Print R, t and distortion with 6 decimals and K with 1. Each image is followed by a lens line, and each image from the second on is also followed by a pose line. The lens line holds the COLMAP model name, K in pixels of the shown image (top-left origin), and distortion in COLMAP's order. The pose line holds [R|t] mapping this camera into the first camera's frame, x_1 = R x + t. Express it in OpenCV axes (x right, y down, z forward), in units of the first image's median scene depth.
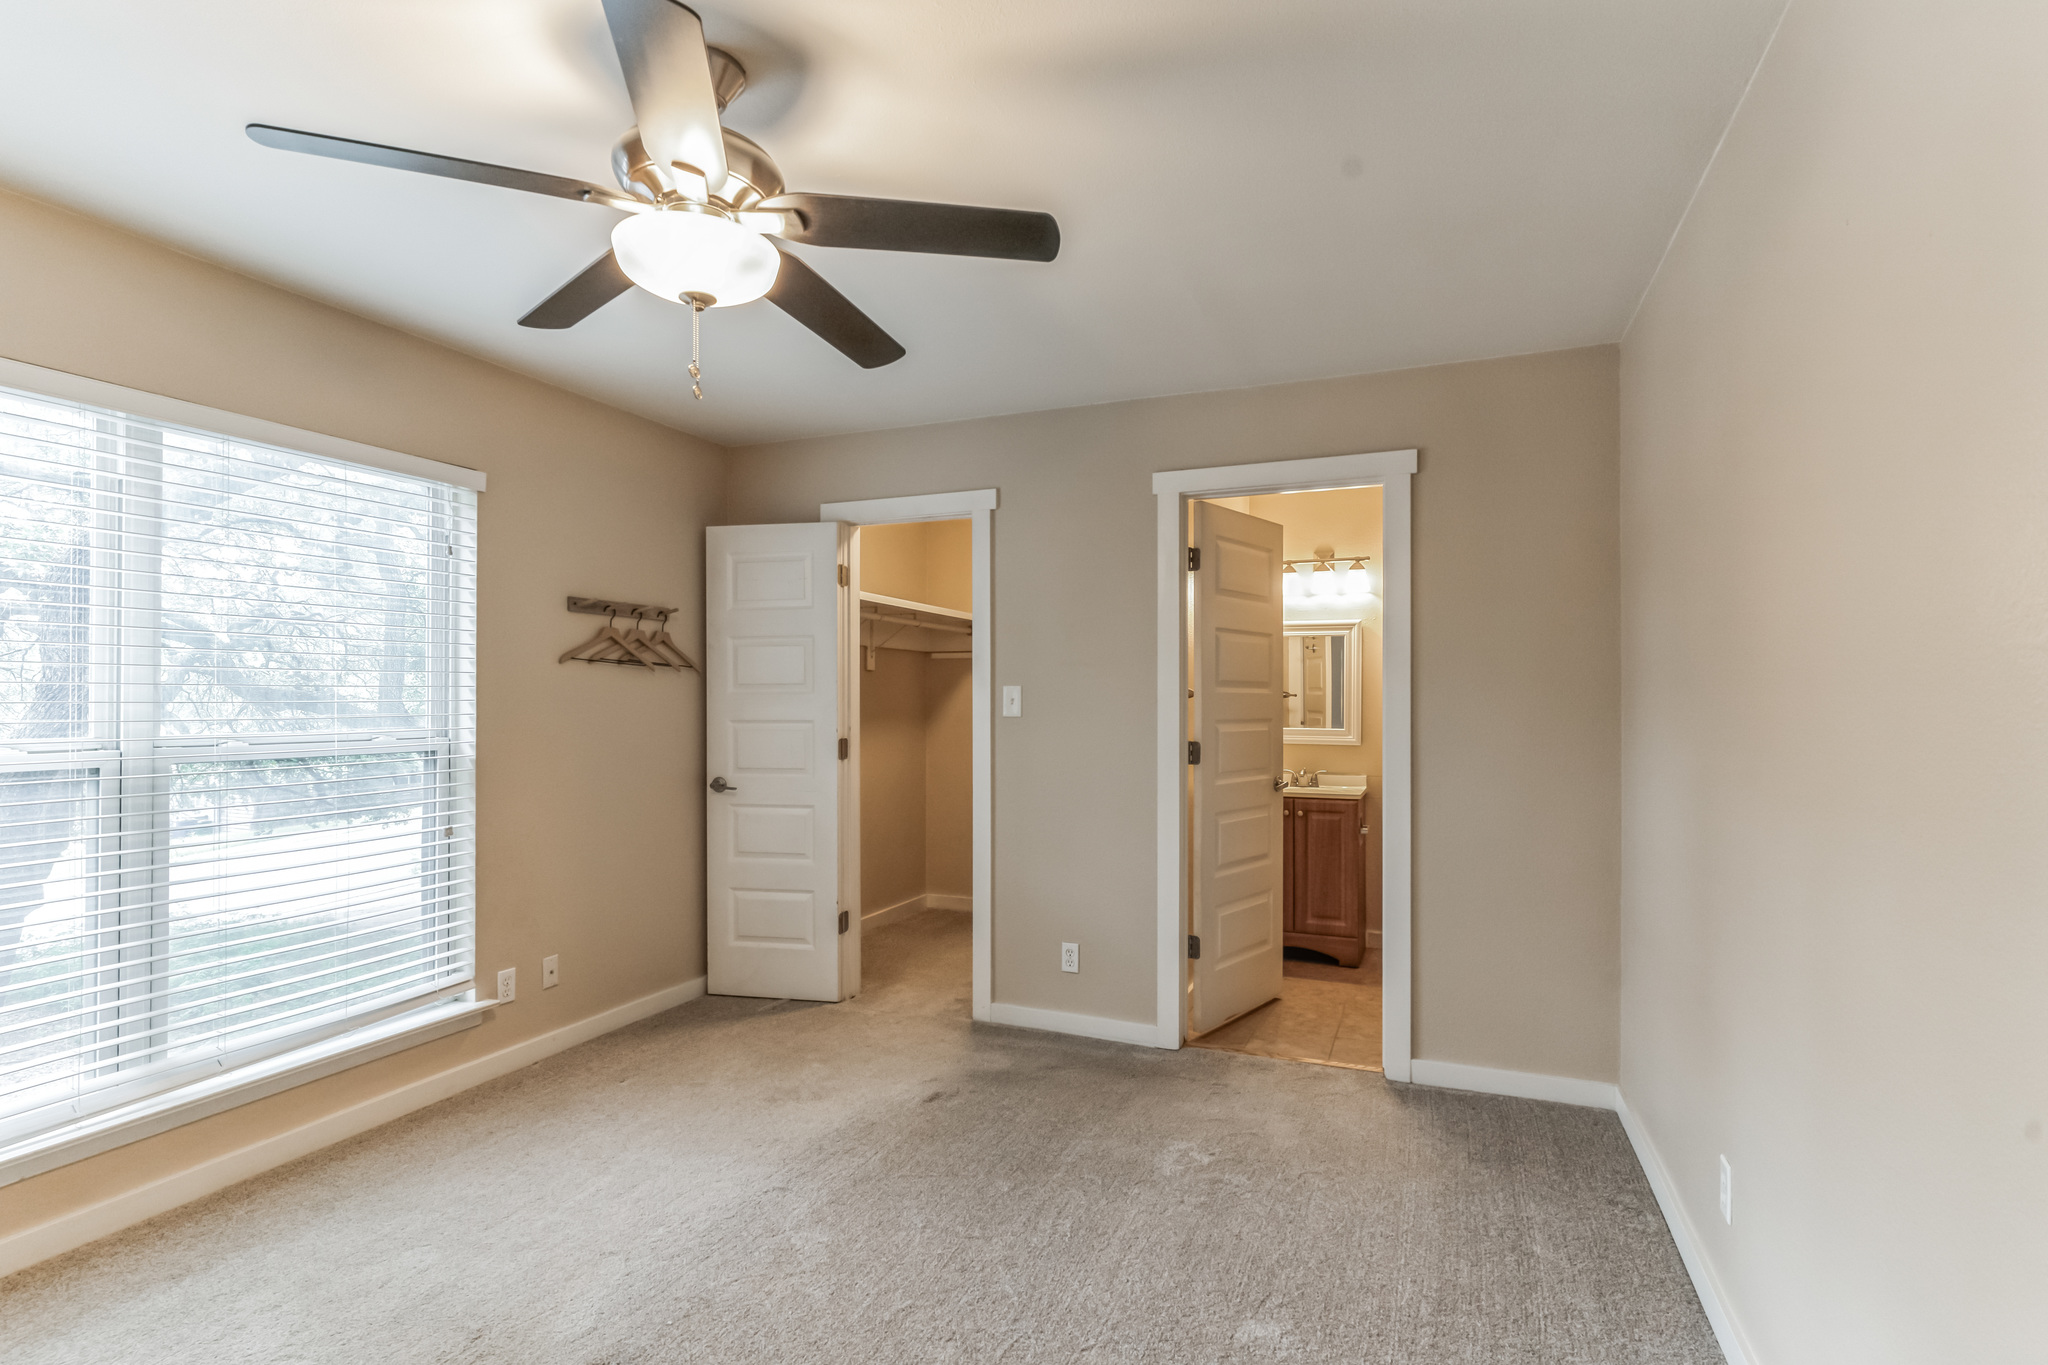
lens RADIAL K [[998.5, 0, 1022.1], [0, 998.5, 693.3], [0, 0, 1]] dist [0.001184, -0.000982]
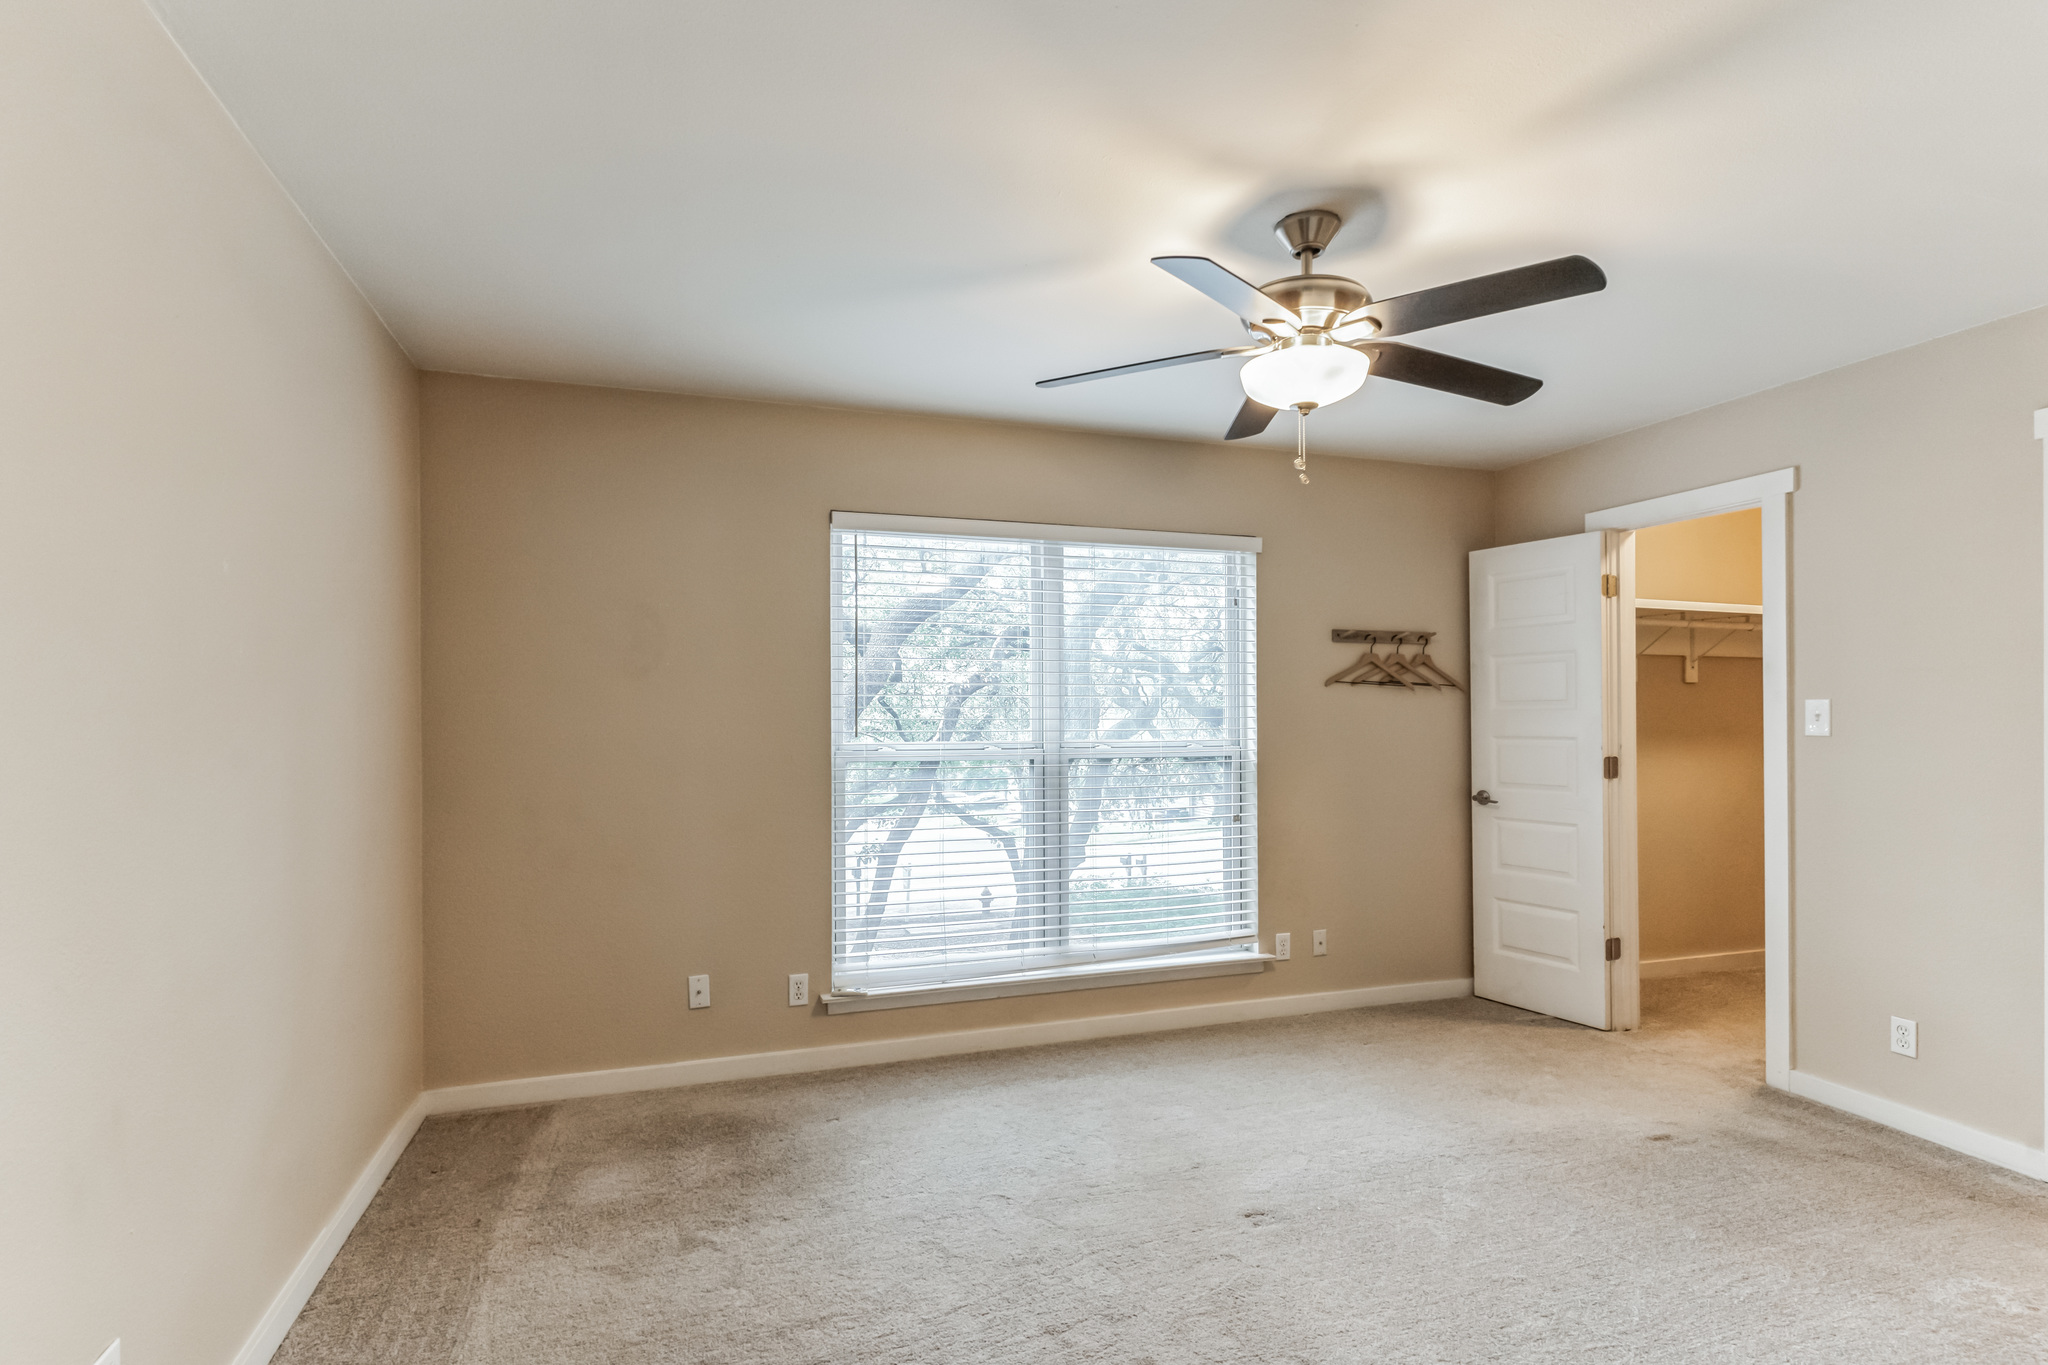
lens RADIAL K [[1005.3, 0, 1023.3], [0, 1005.3, 717.5], [0, 0, 1]] dist [-0.000518, -0.000623]
pose [[0.661131, -0.001653, -0.750268, 0.193652], [0.007854, 0.999958, 0.004719, -0.001109], [0.750229, -0.009012, 0.661117, -0.064629]]
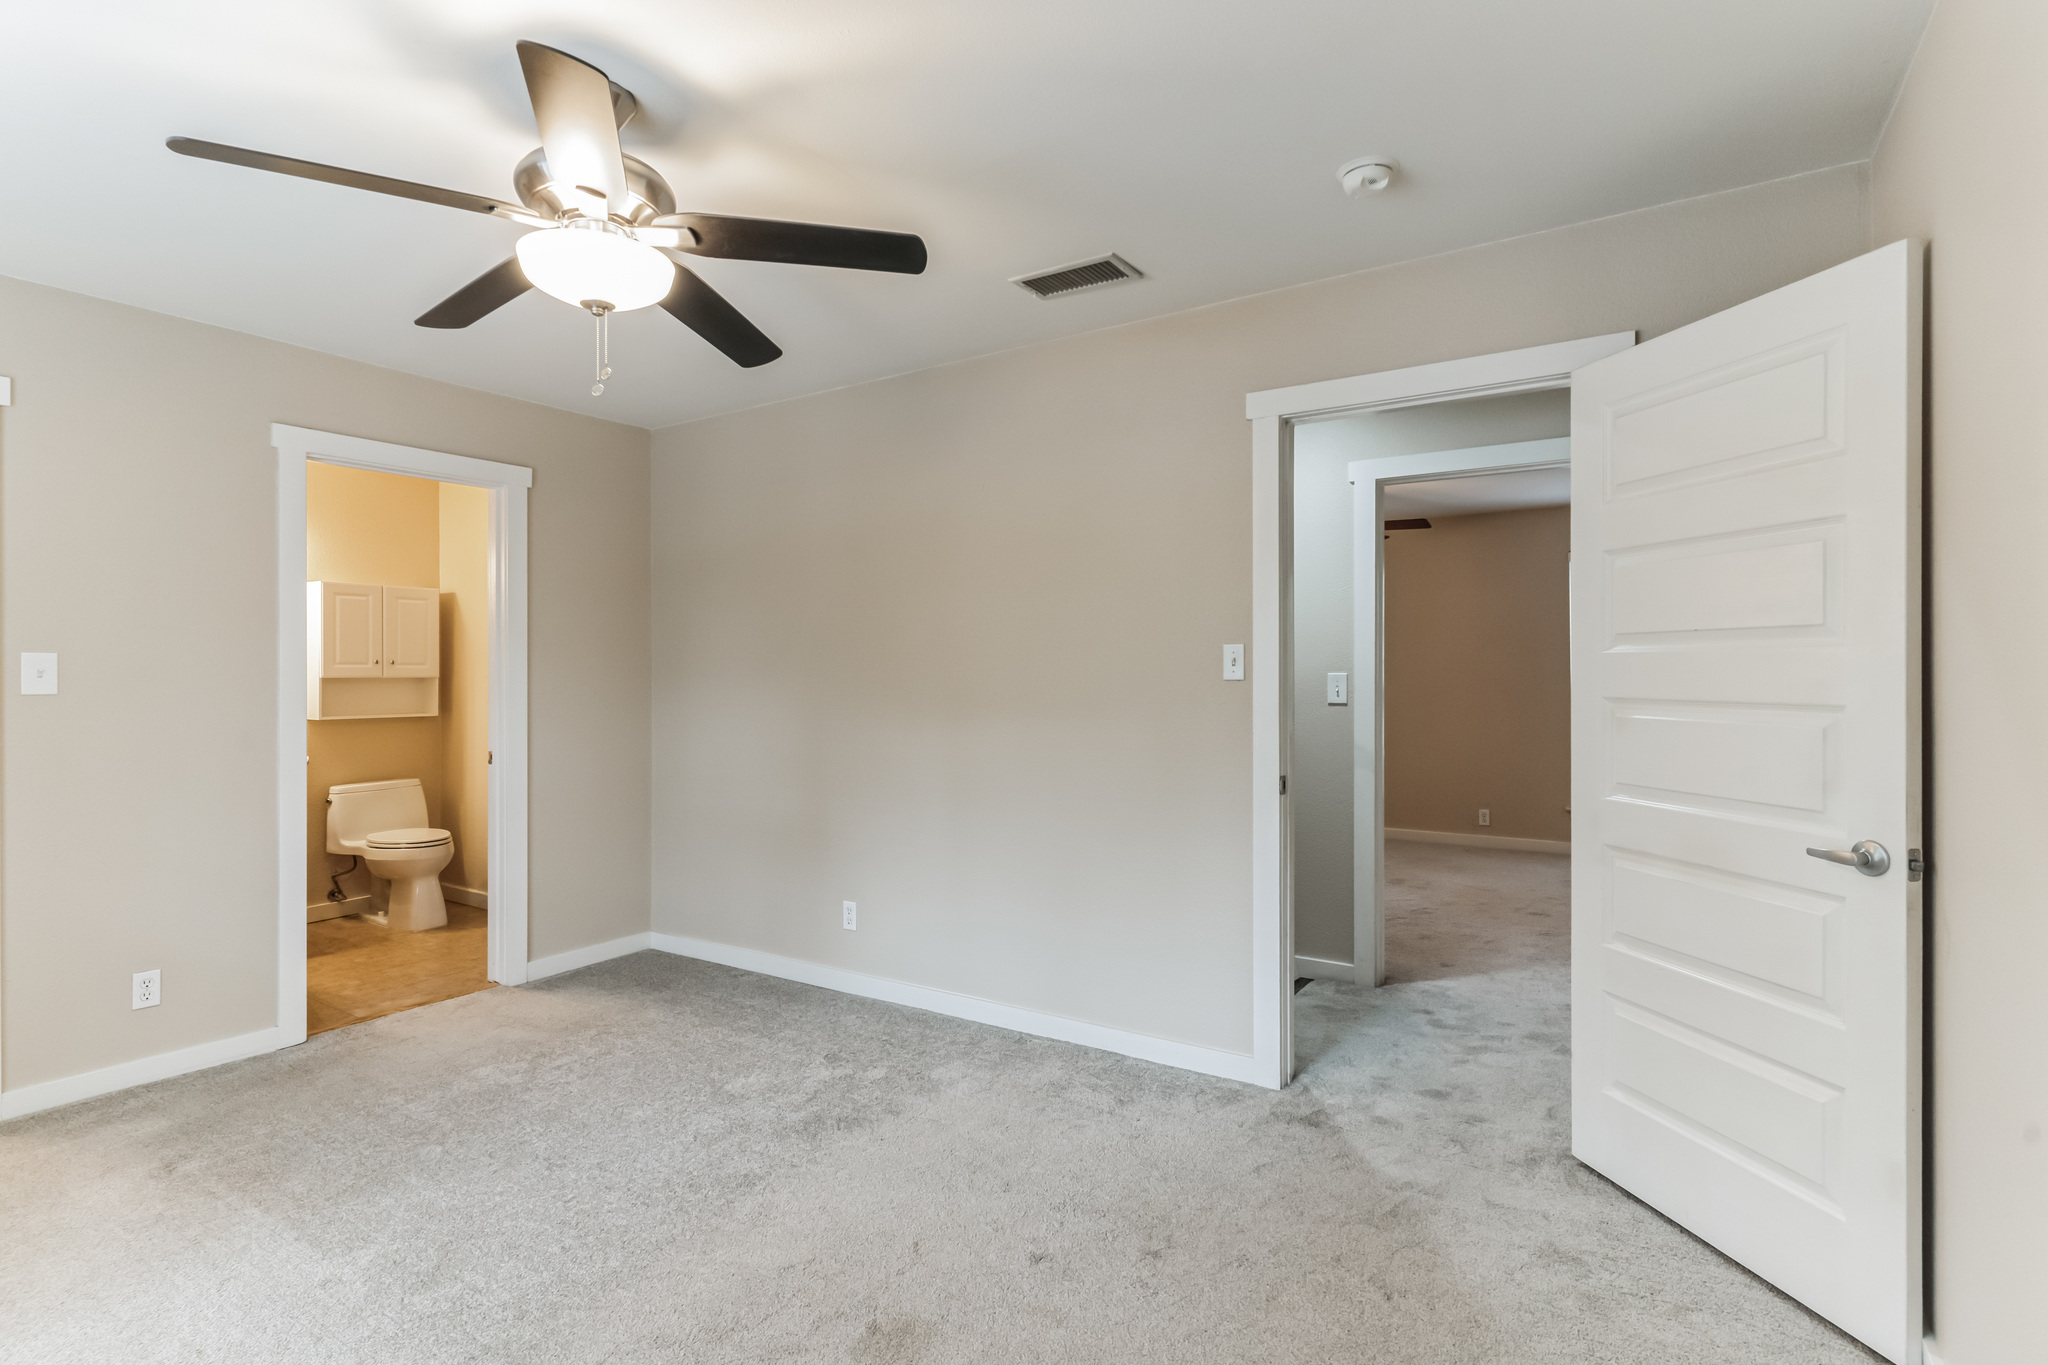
lens RADIAL K [[999.5, 0, 1024.0], [0, 999.5, 682.5], [0, 0, 1]] dist [0.000685, 0.000248]
pose [[0.181931, -0.008506, 0.983275, -0.642474], [-0.003559, 0.999950, 0.009309, 0.005332], [-0.983305, -0.005193, 0.181891, 0.159089]]
